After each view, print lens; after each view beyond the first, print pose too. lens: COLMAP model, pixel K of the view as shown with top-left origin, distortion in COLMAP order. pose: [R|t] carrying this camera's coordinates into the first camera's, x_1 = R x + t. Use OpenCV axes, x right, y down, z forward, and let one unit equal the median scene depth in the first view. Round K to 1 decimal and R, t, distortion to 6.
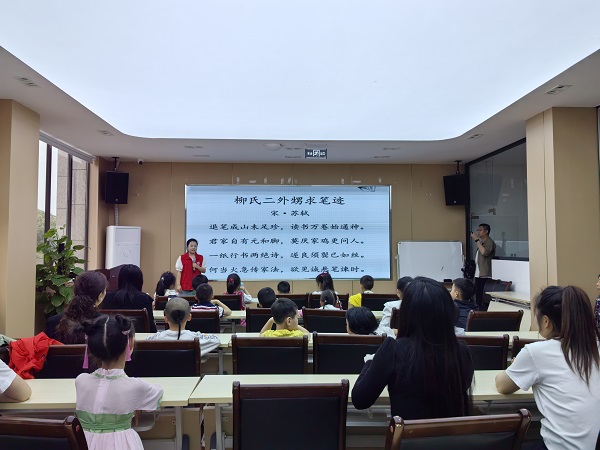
lens RADIAL K [[471.3, 0, 300.0], [0, 471.3, 225.0], [0, 0, 1]] dist [0.004868, -0.008944]
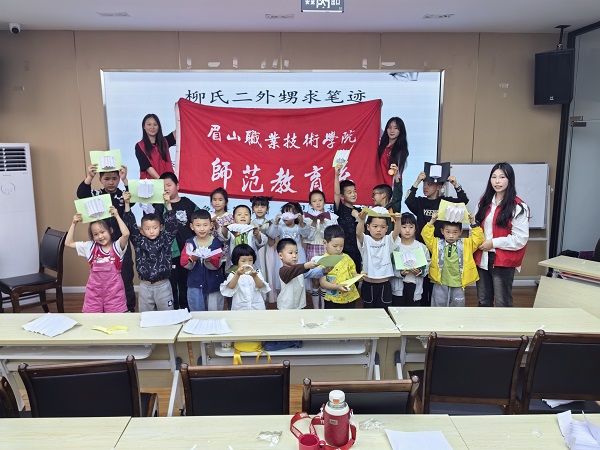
lens RADIAL K [[471.3, 0, 300.0], [0, 471.3, 225.0], [0, 0, 1]] dist [0.004868, -0.008944]
pose [[0.999971, -0.006006, 0.004667, 0.005100], [0.004825, 0.975186, 0.221333, -0.027541], [-0.005880, -0.221304, 0.975187, 0.400294]]
